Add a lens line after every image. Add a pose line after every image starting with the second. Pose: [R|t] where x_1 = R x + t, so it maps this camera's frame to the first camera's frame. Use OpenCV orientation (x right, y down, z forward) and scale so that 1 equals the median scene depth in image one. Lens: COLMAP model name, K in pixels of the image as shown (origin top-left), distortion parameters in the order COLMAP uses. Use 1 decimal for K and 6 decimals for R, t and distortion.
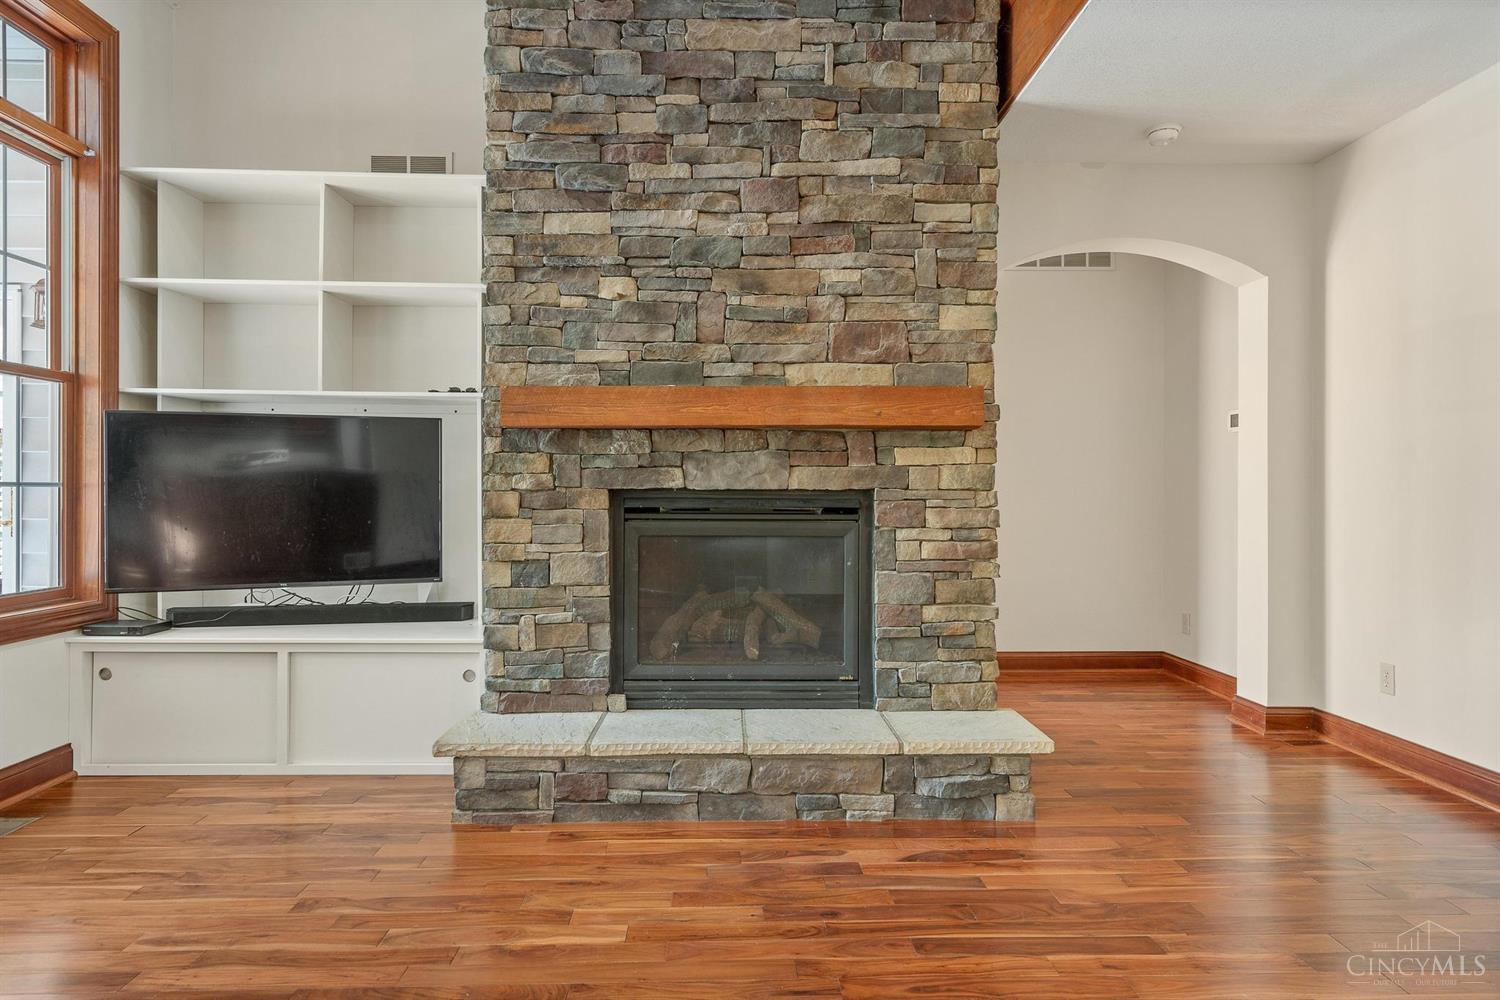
lens RADIAL K [[900.4, 0, 751.3], [0, 900.4, 496.1], [0, 0, 1]] dist [0.005943, 0.000460]
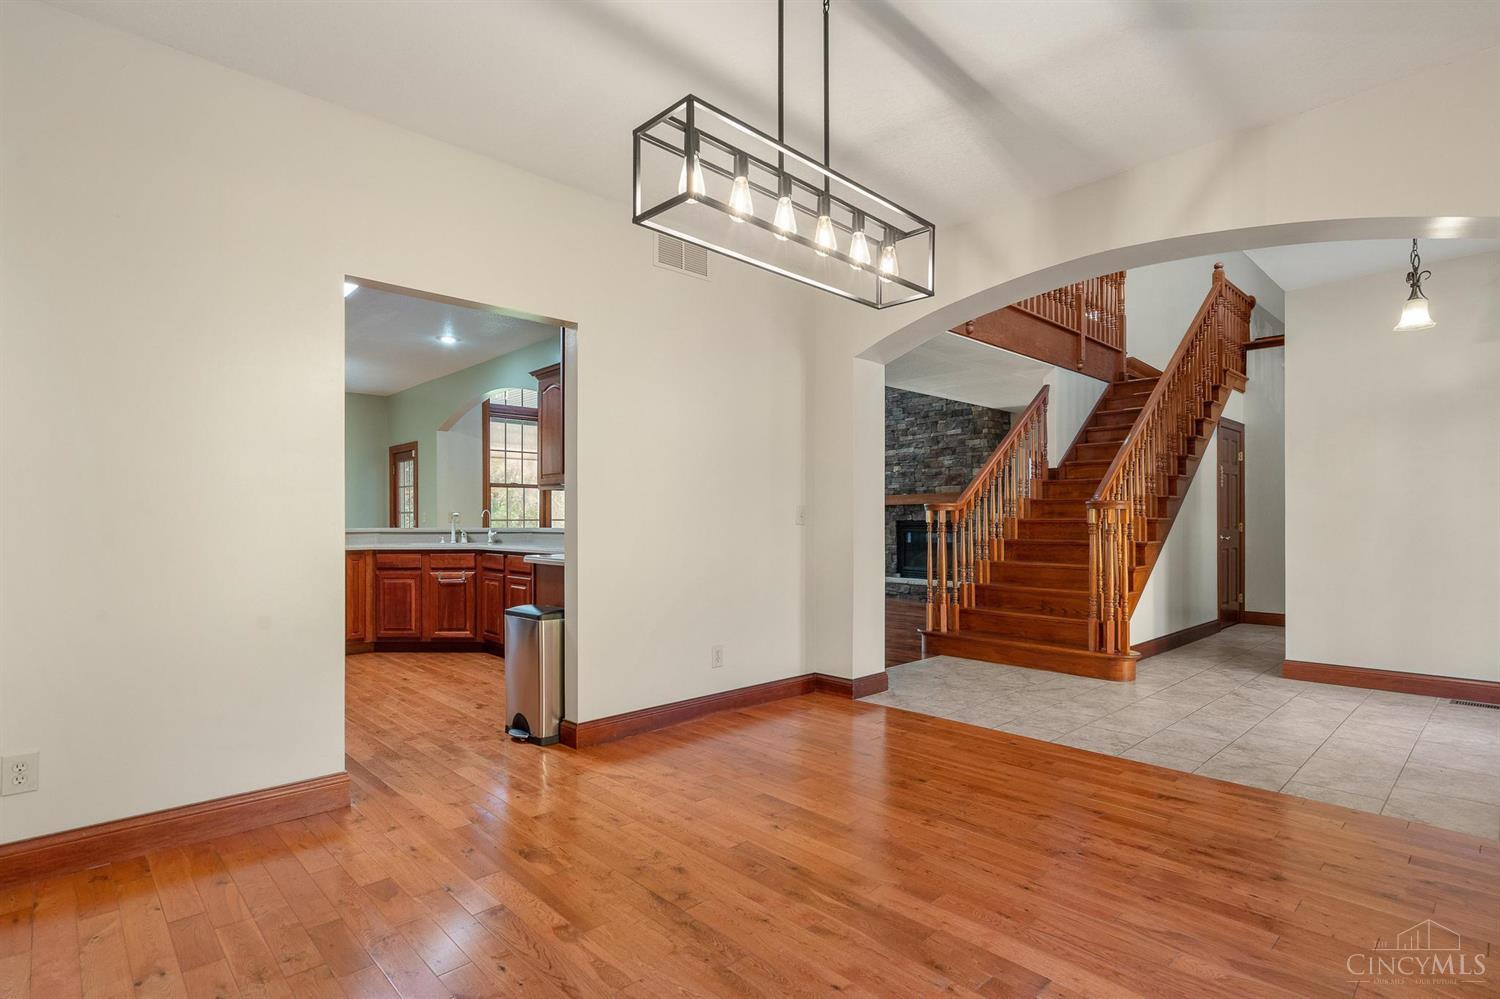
lens RADIAL K [[740.0, 0, 746.2], [0, 740.0, 510.3], [0, 0, 1]] dist [-0.002499, -0.000113]
pose [[0.666961, -0.012785, -0.744983, 1.797019], [0.003399, 0.999895, -0.014117, -0.008444], [0.745085, 0.006883, 0.666934, -1.622487]]
